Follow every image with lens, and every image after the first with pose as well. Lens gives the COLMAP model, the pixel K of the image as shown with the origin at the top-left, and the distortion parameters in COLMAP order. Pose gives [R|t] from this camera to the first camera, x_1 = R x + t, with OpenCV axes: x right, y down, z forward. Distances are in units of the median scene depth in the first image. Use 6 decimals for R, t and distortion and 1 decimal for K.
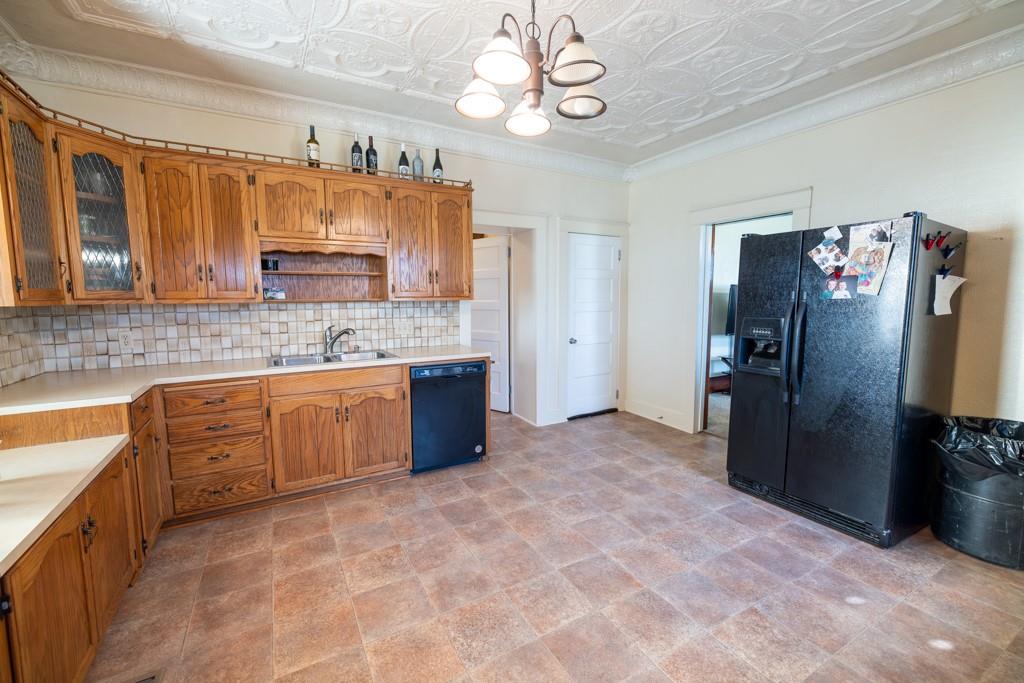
lens RADIAL K [[426.6, 0, 511.4], [0, 426.6, 338.9], [0, 0, 1]] dist [0.000394, 0.000348]
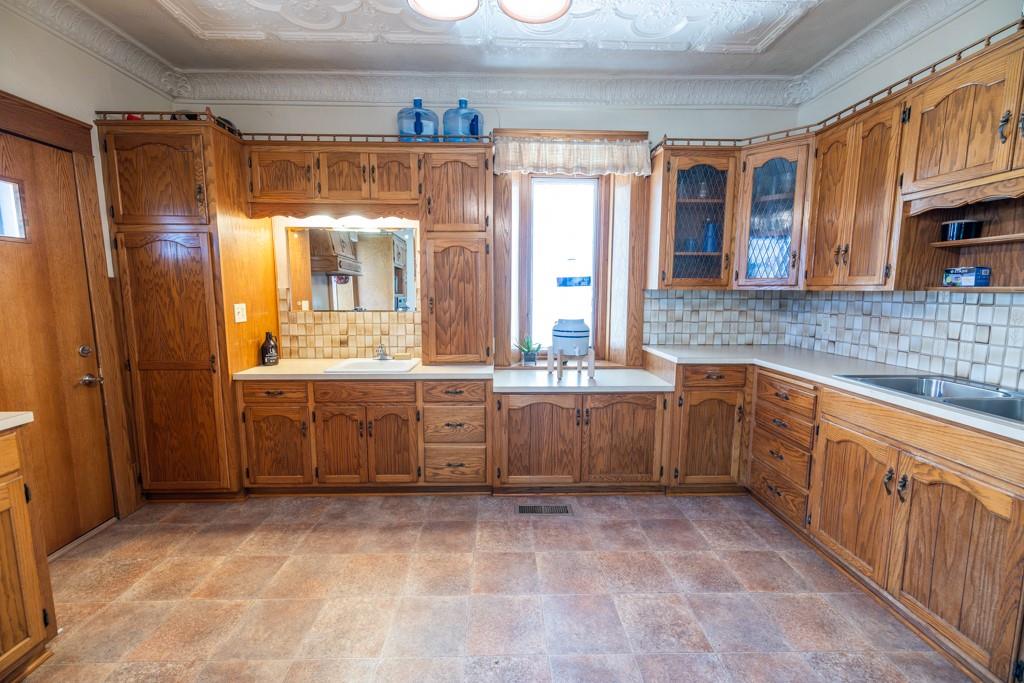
lens RADIAL K [[426.6, 0, 506.4], [0, 426.6, 342.3], [0, 0, 1]] dist [0.000394, 0.000348]
pose [[-0.480278, 0.115689, -0.869453, 0.397548], [-0.084714, 0.980511, 0.177262, -0.083118], [0.873016, 0.158790, -0.461118, 0.893310]]
